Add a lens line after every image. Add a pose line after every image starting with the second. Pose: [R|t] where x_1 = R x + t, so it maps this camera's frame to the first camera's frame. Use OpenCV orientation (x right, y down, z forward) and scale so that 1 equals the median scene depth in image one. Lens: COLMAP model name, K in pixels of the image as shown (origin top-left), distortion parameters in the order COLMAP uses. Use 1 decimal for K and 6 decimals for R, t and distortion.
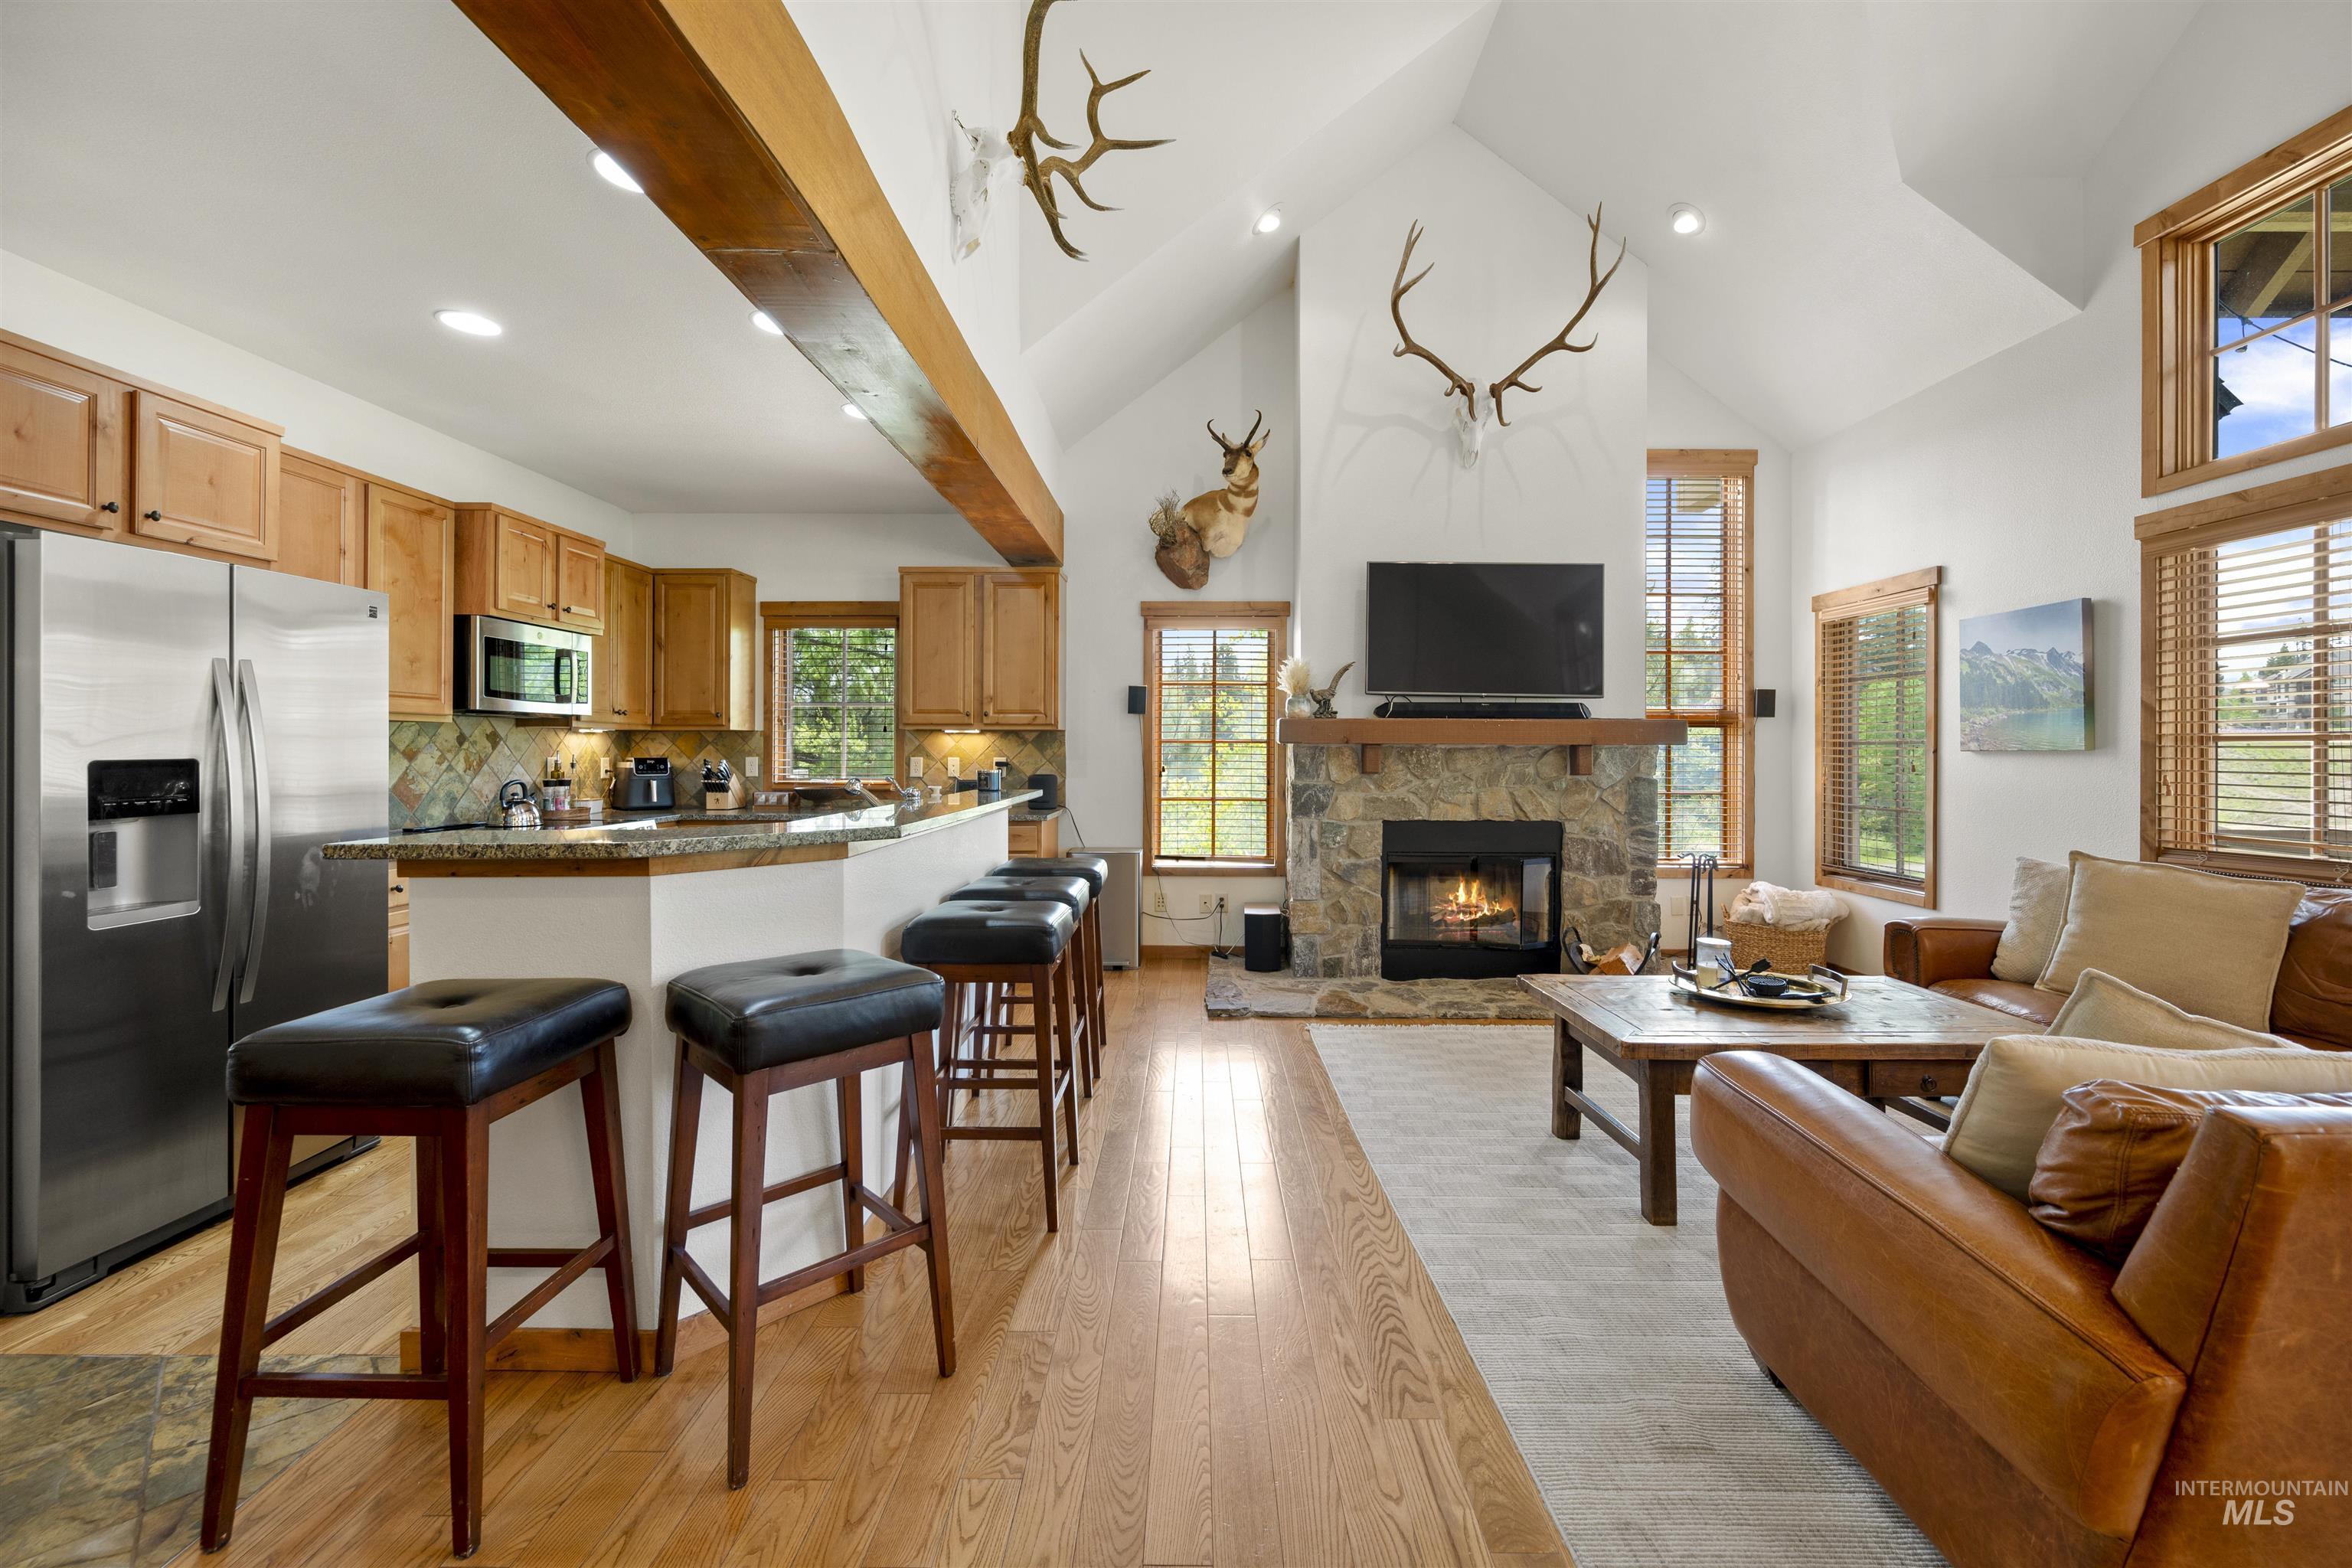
lens RADIAL K [[935.0, 0, 1185.3], [0, 935.0, 747.3], [0, 0, 1]] dist [0.000995, -0.000233]
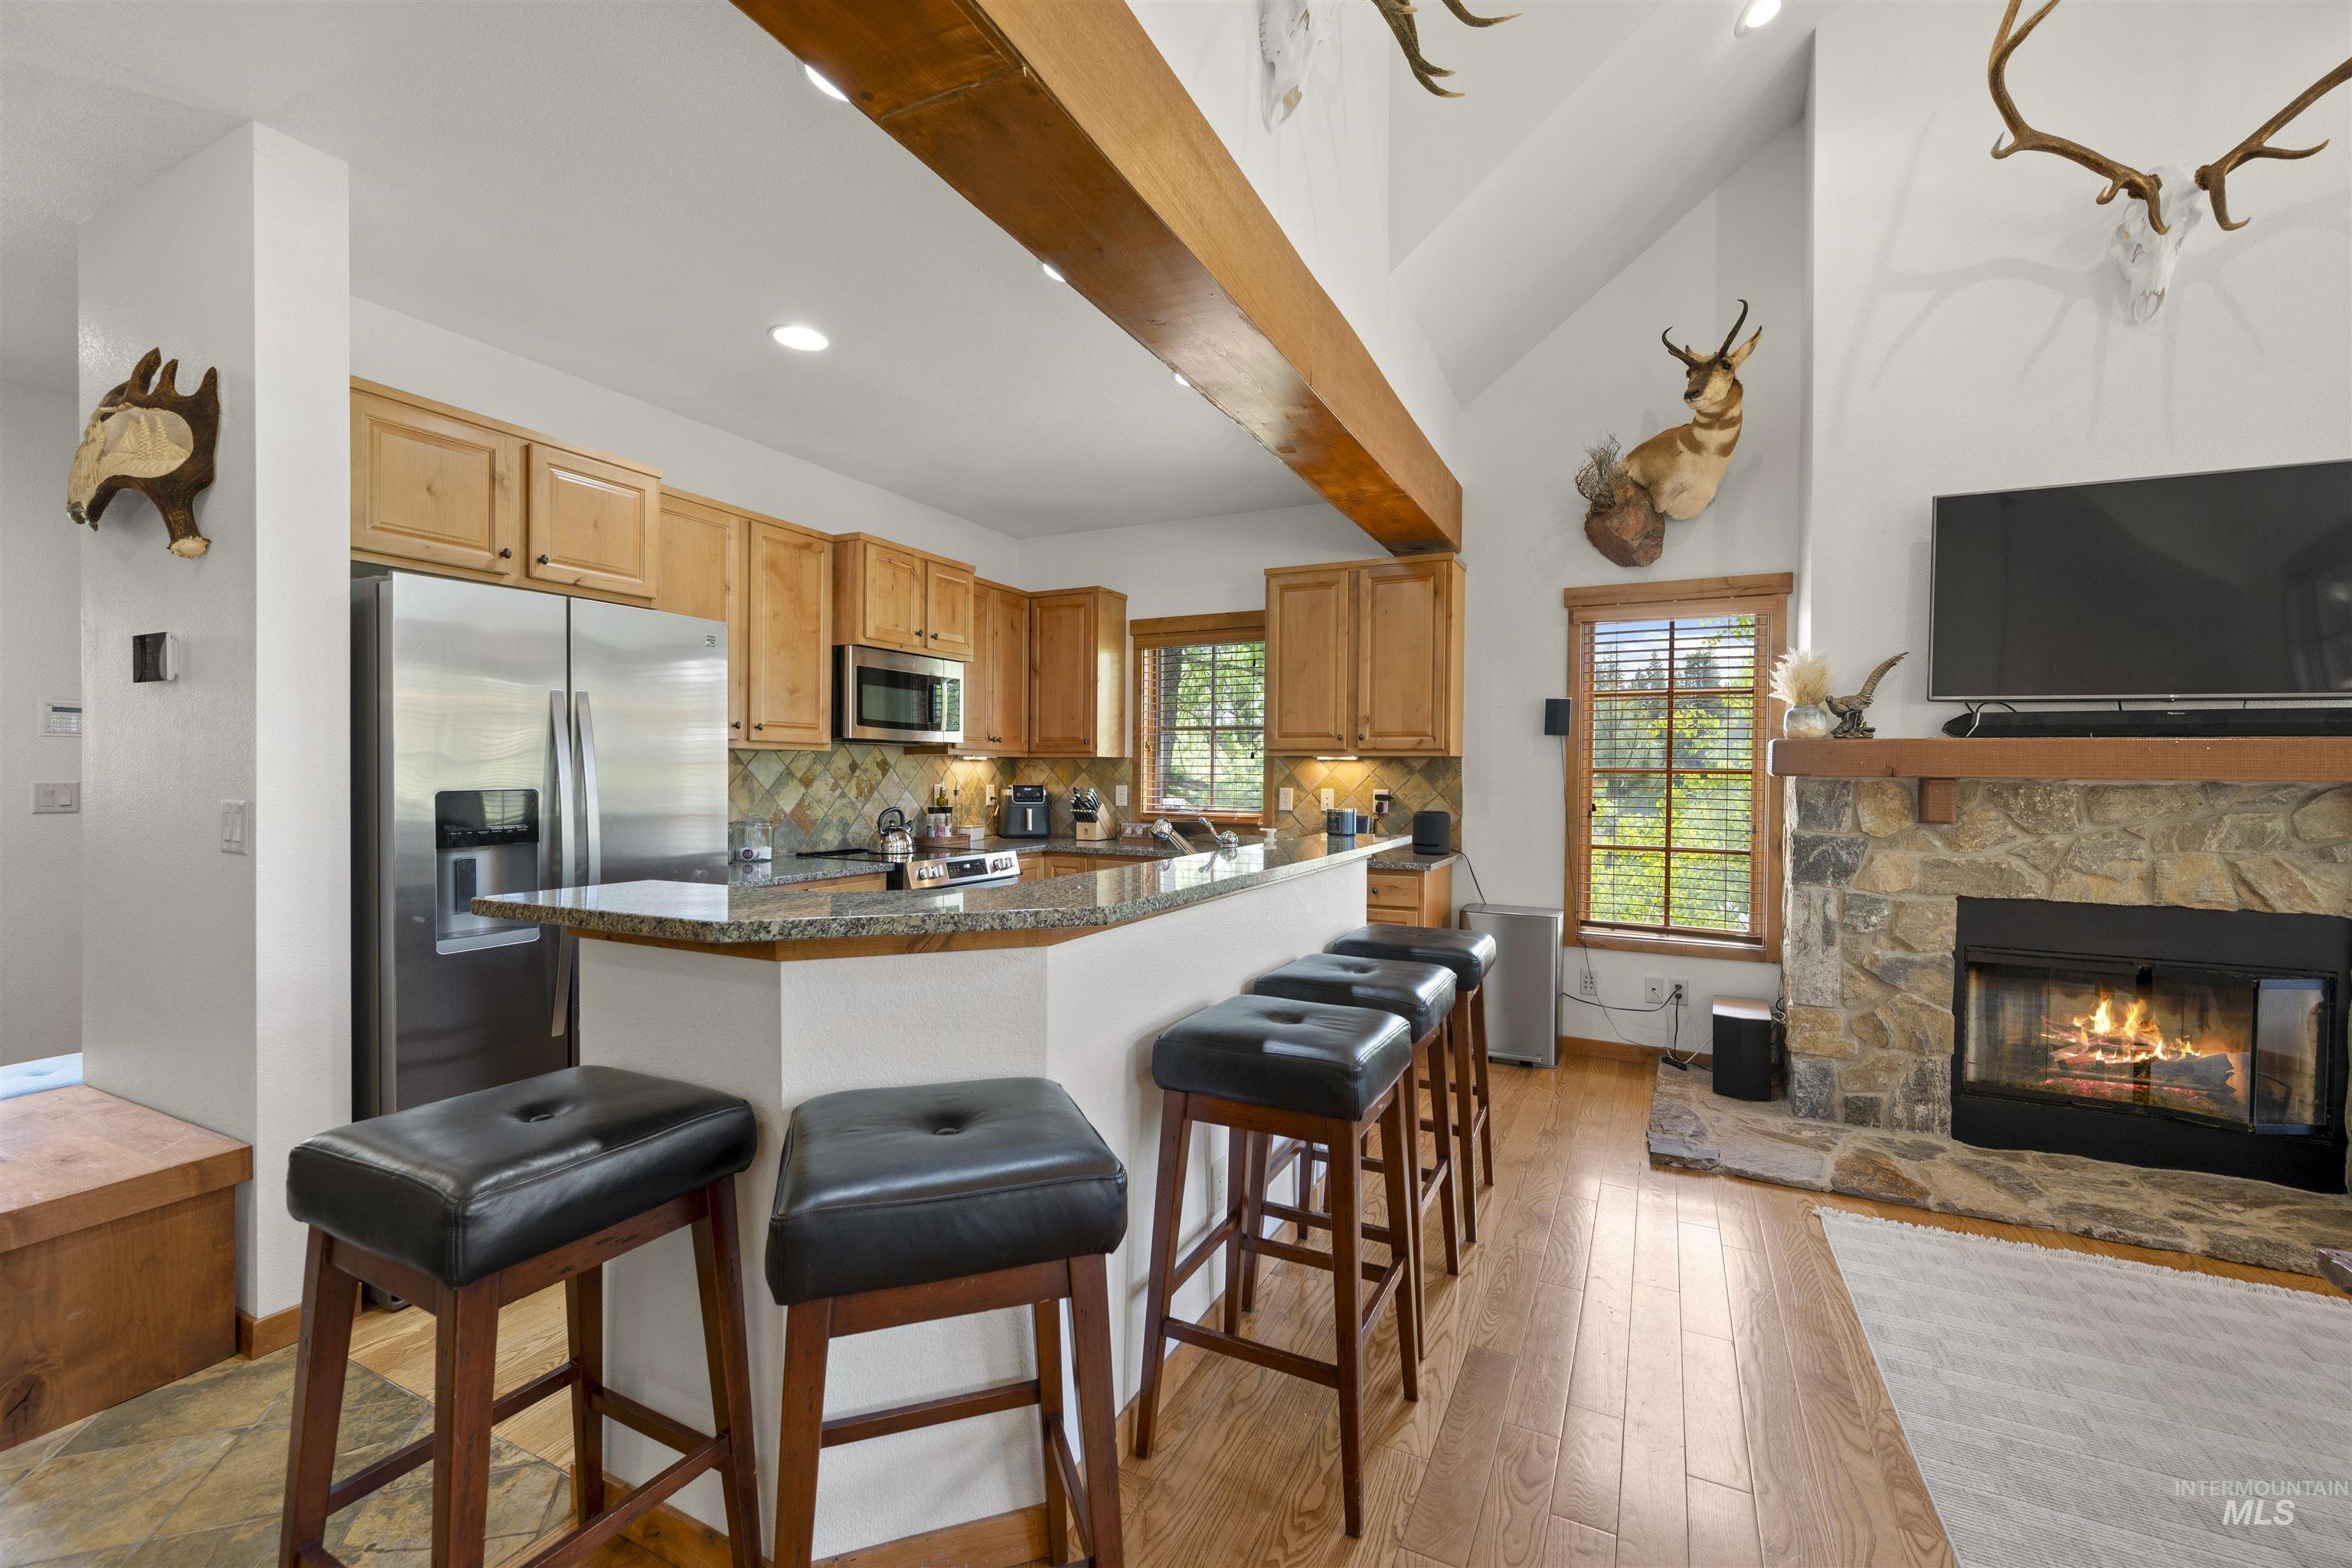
lens RADIAL K [[964.5, 0, 1185.1], [0, 964.5, 780.4], [0, 0, 1]] dist [-0.000235, 0.000232]
pose [[0.901268, 0.009345, -0.433161, 0.020110], [-0.005326, 0.999931, 0.010492, -0.006609], [0.433229, -0.007150, 0.901255, 0.186932]]
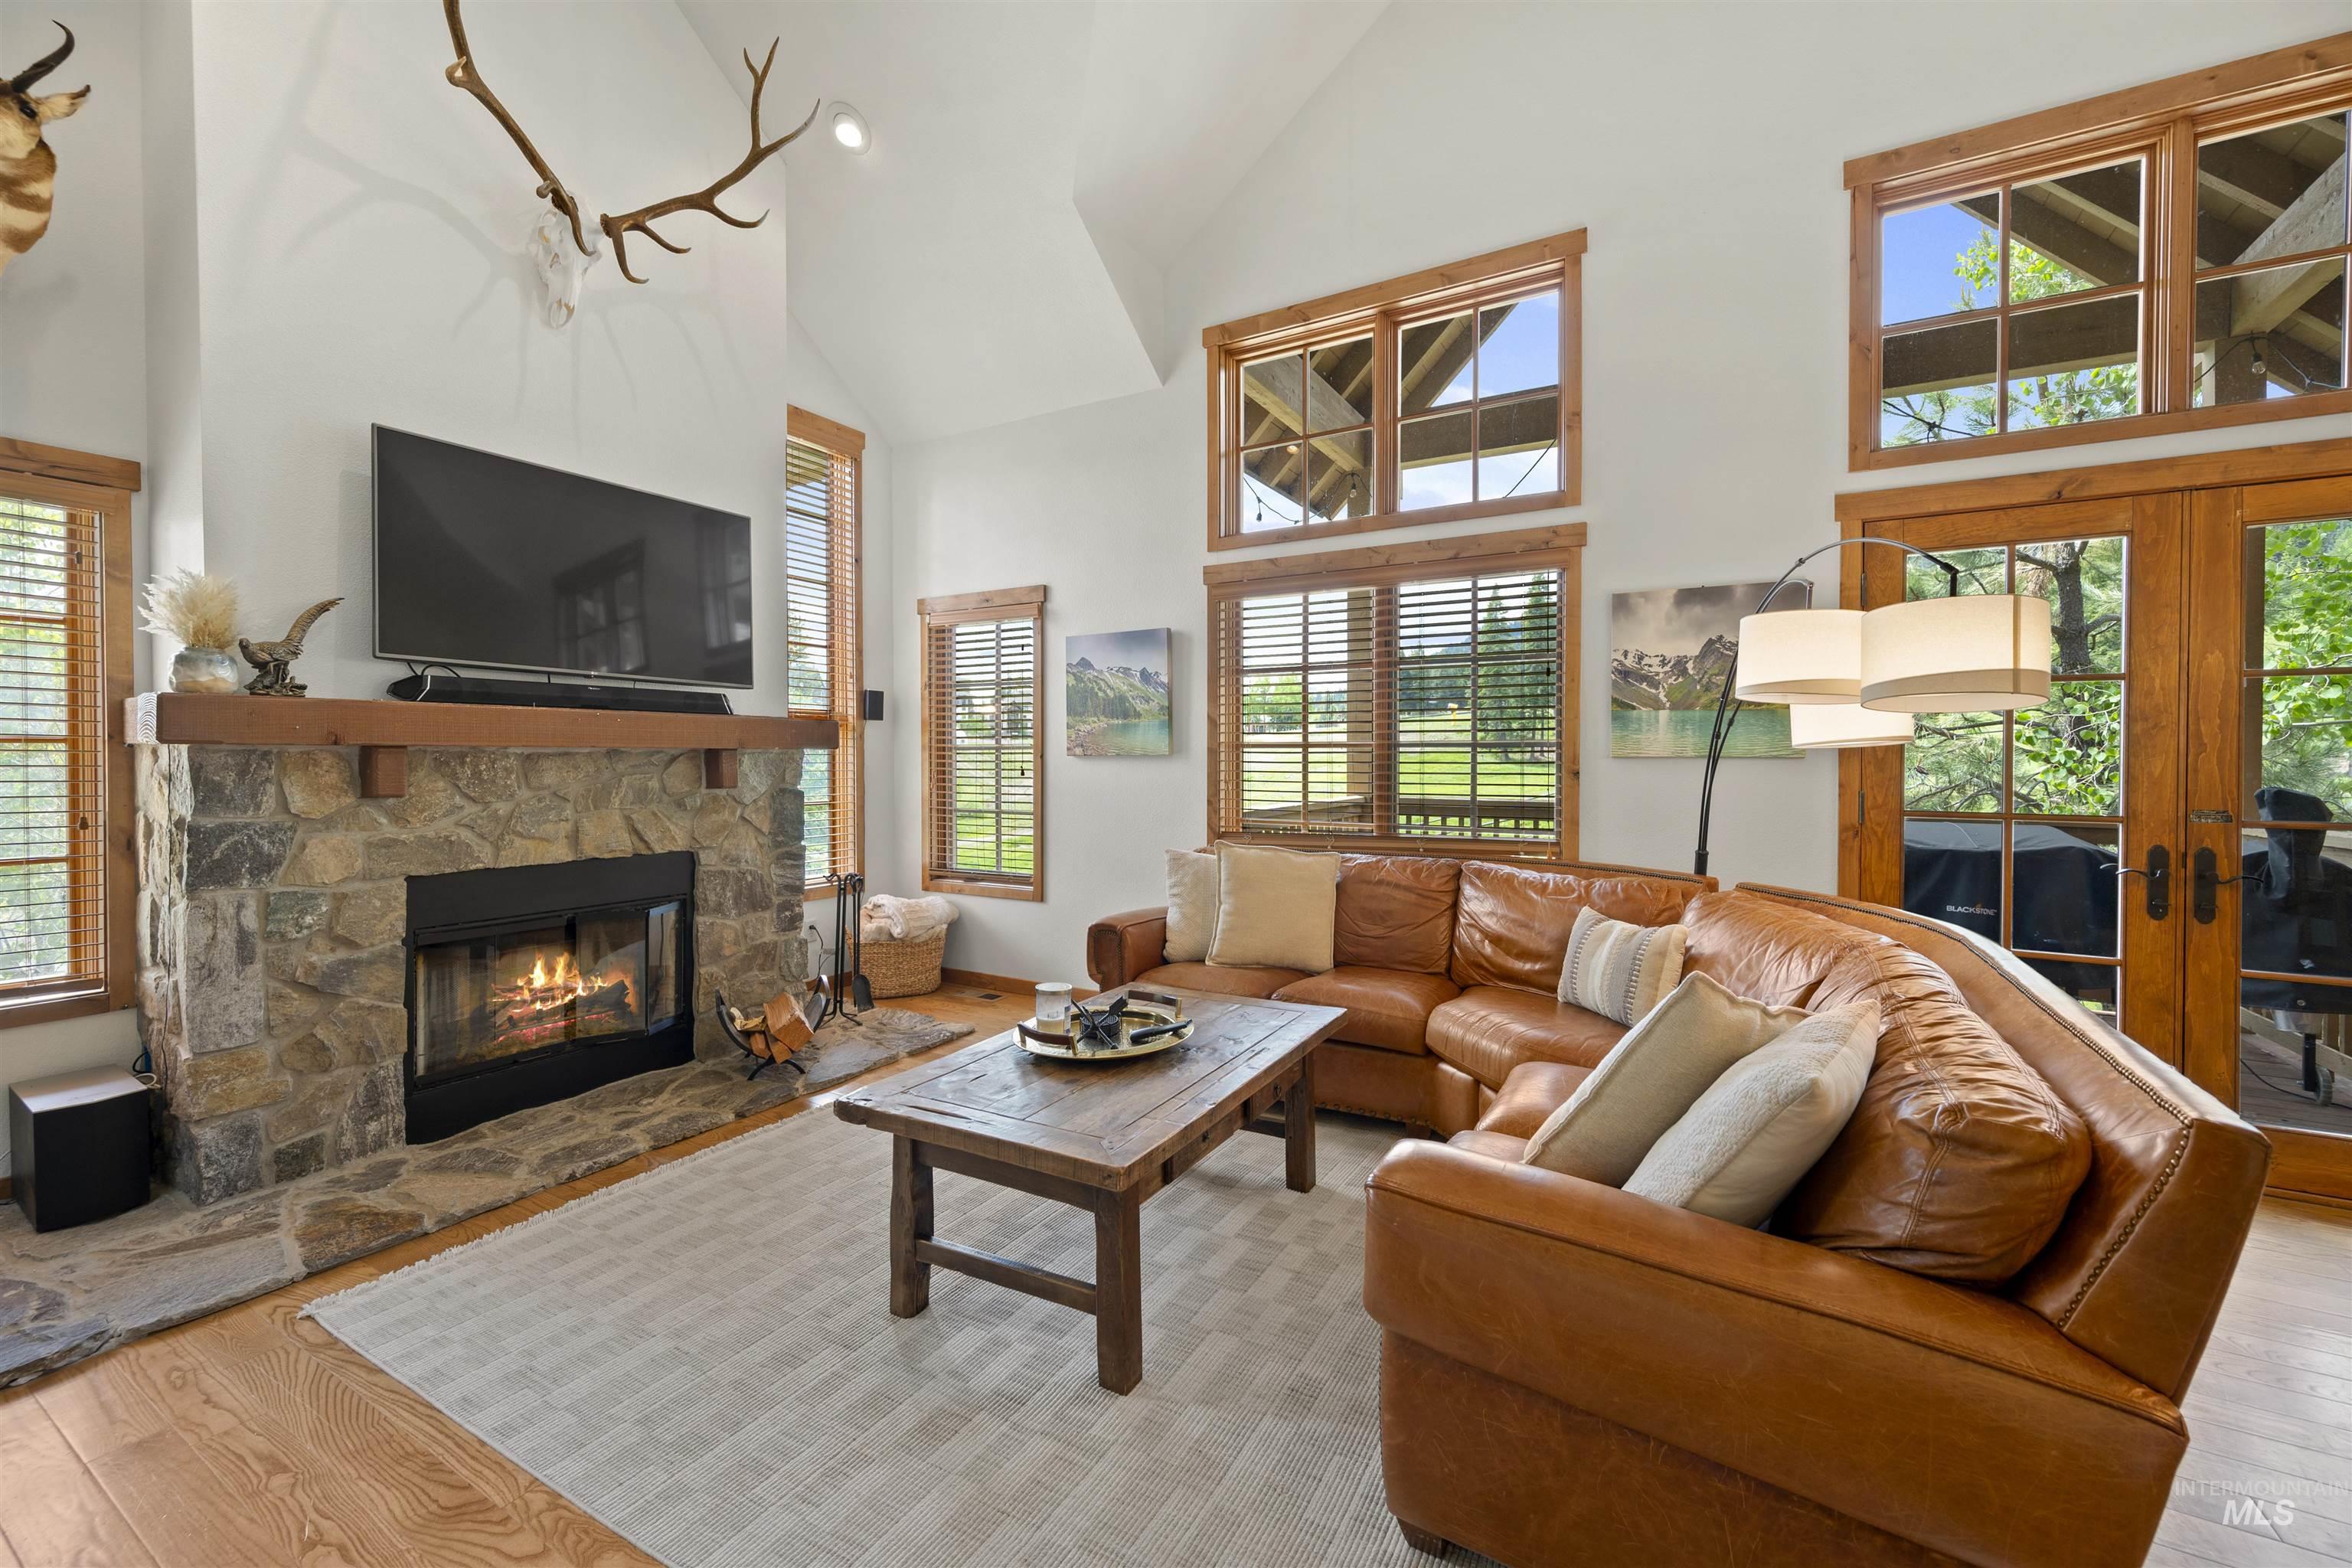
lens RADIAL K [[938.8, 0, 1174.3], [0, 938.8, 766.5], [0, 0, 1]] dist [0.000574, 0.000320]
pose [[0.496105, -0.012986, 0.868165, -0.065928], [-0.001087, 0.999878, 0.015578, -0.000512], [-0.868262, -0.008672, 0.496030, 0.323606]]
